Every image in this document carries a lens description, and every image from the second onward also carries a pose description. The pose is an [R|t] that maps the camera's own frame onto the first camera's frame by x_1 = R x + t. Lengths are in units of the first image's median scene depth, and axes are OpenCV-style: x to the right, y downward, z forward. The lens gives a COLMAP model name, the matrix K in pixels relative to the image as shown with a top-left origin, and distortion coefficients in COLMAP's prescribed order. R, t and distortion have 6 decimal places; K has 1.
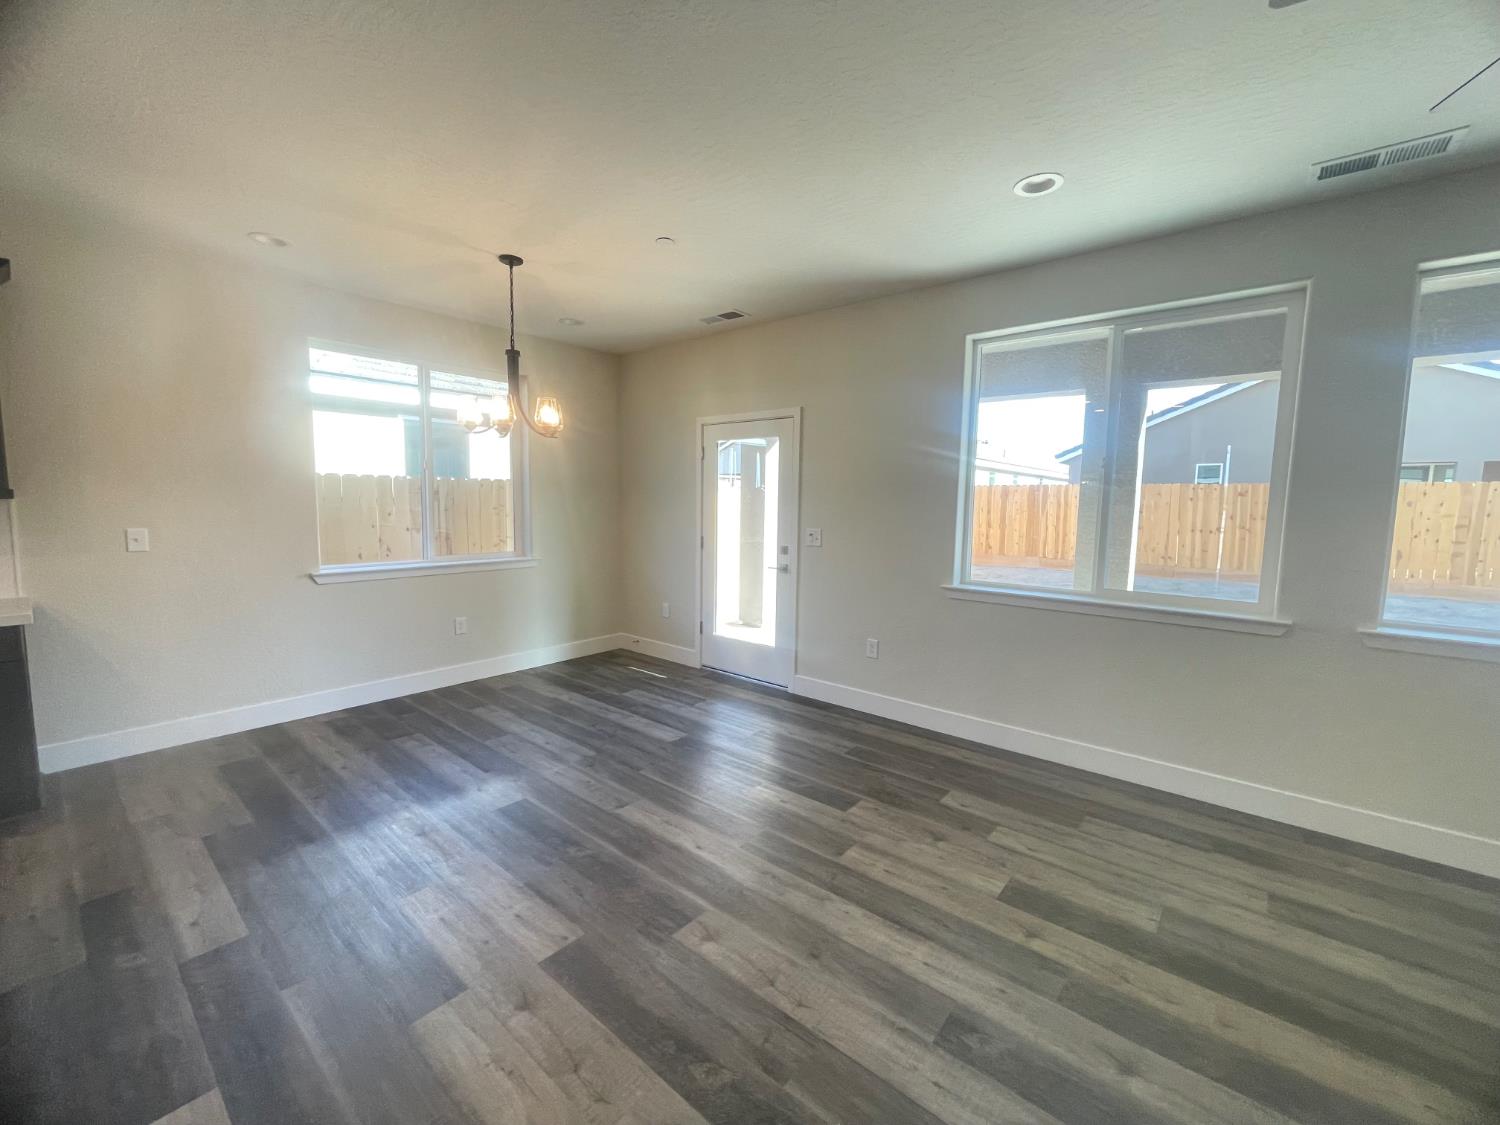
lens RADIAL K [[616.0, 0, 750.1], [0, 616.0, 561.2], [0, 0, 1]] dist [-0.007406, 0.002702]
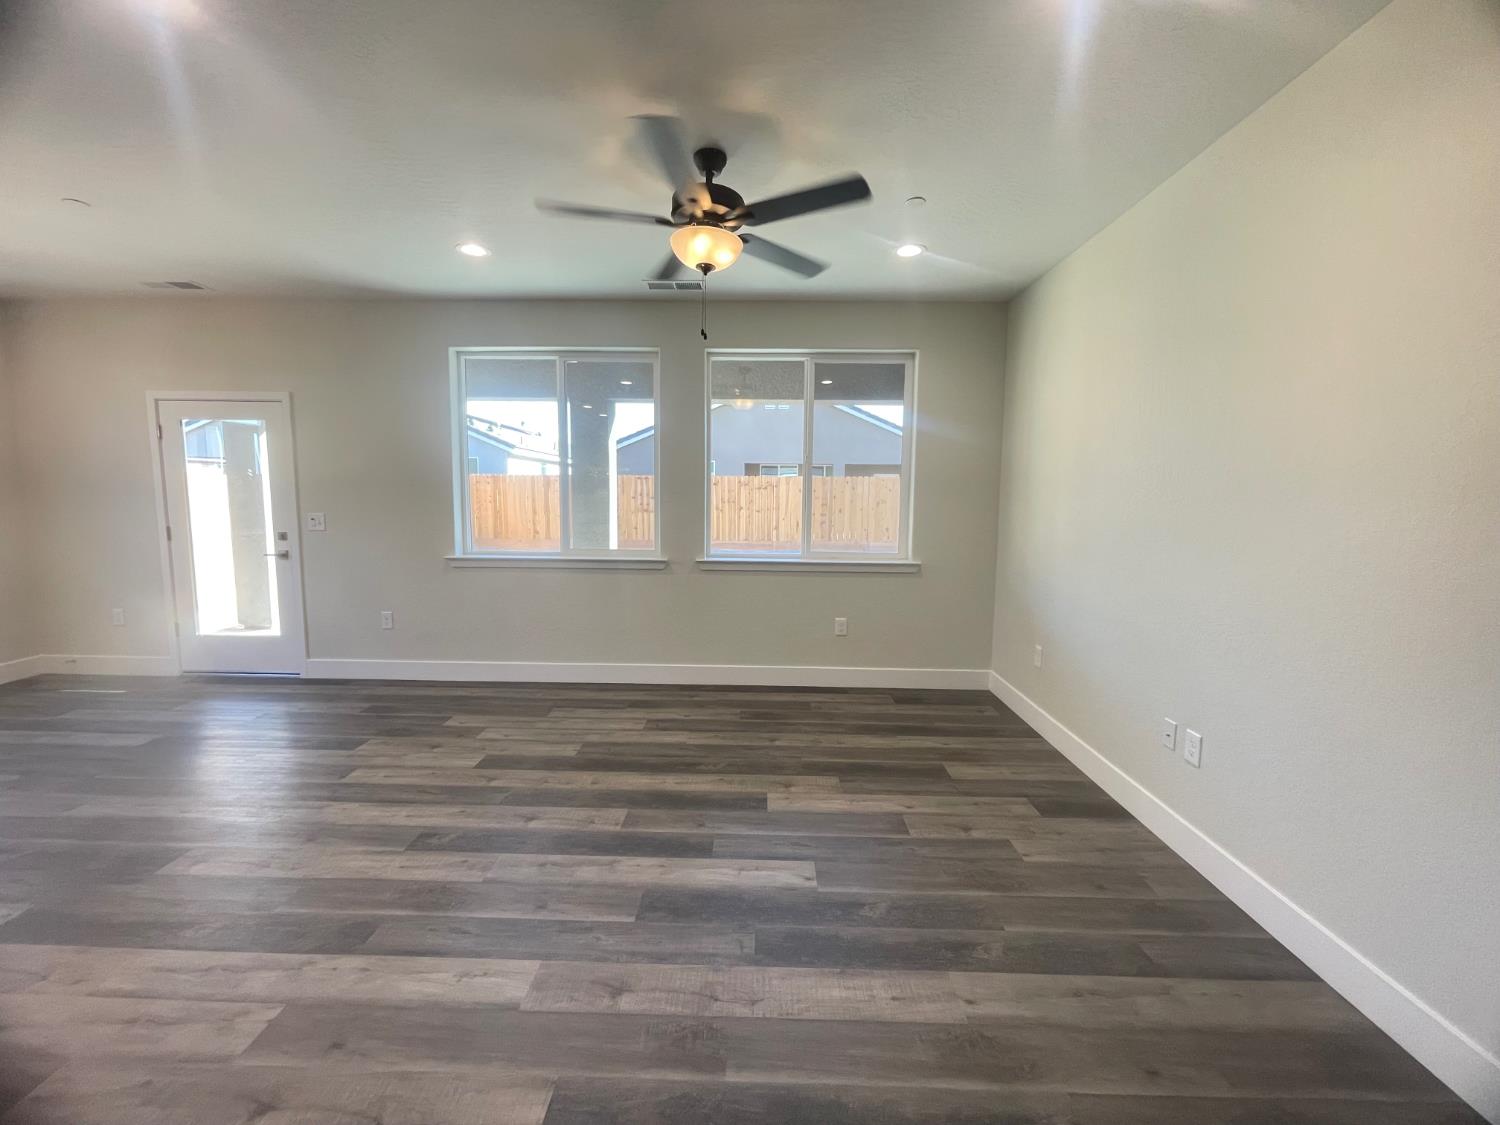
lens RADIAL K [[616.0, 0, 751.6], [0, 616.0, 563.9], [0, 0, 1]] dist [-0.007406, 0.002702]
pose [[0.782979, -0.075068, 0.617502, 0.052920], [0.063299, 0.997154, 0.040960, 0.052902], [-0.618819, 0.007017, 0.785502, -0.373623]]
